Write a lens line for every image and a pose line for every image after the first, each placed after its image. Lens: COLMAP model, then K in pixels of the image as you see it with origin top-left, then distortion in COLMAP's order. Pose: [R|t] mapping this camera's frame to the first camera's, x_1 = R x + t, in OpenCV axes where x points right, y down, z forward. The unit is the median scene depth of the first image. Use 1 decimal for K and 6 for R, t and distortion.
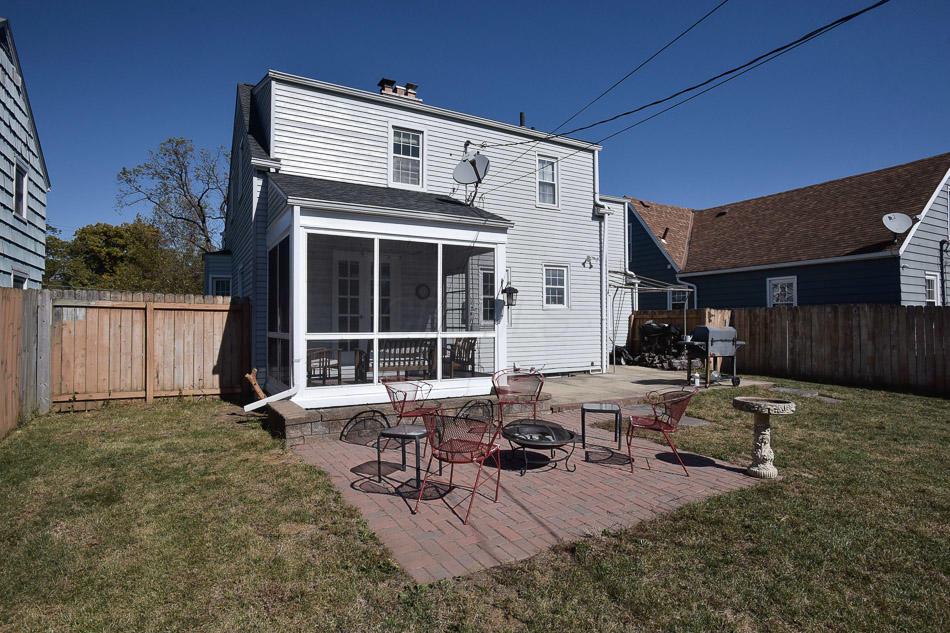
lens RADIAL K [[509.4, 0, 475.0], [0, 509.4, 316.5], [0, 0, 1]] dist [-0.014728, 0.000268]
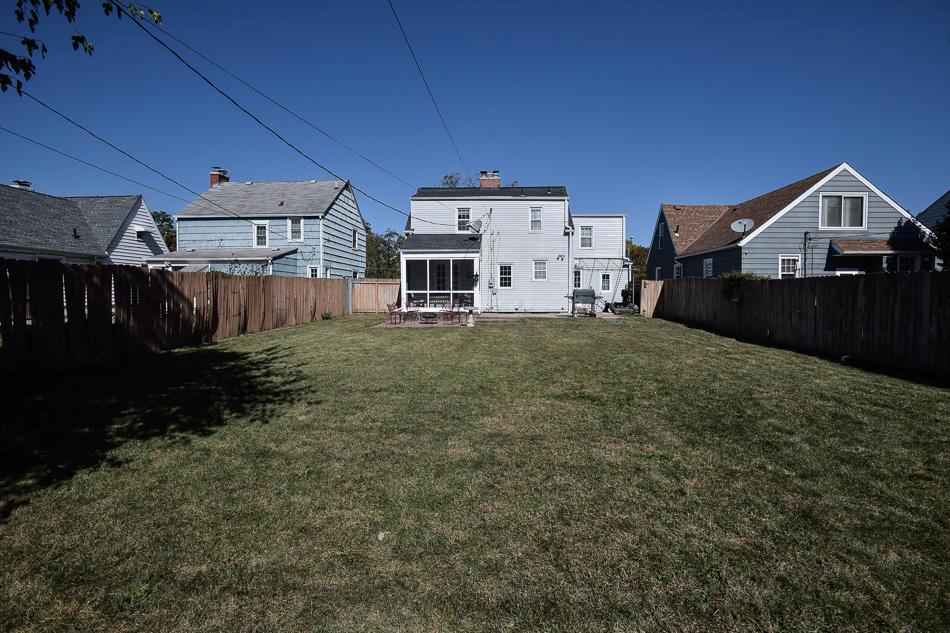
lens RADIAL K [[467.8, 0, 482.7], [0, 467.8, 313.9], [0, 0, 1]] dist [-0.073143, 0.034381]
pose [[0.851622, 0.023048, -0.523649, 0.947902], [0.006506, 0.998491, 0.054528, 0.011852], [0.524115, -0.049844, 0.850187, -0.734634]]
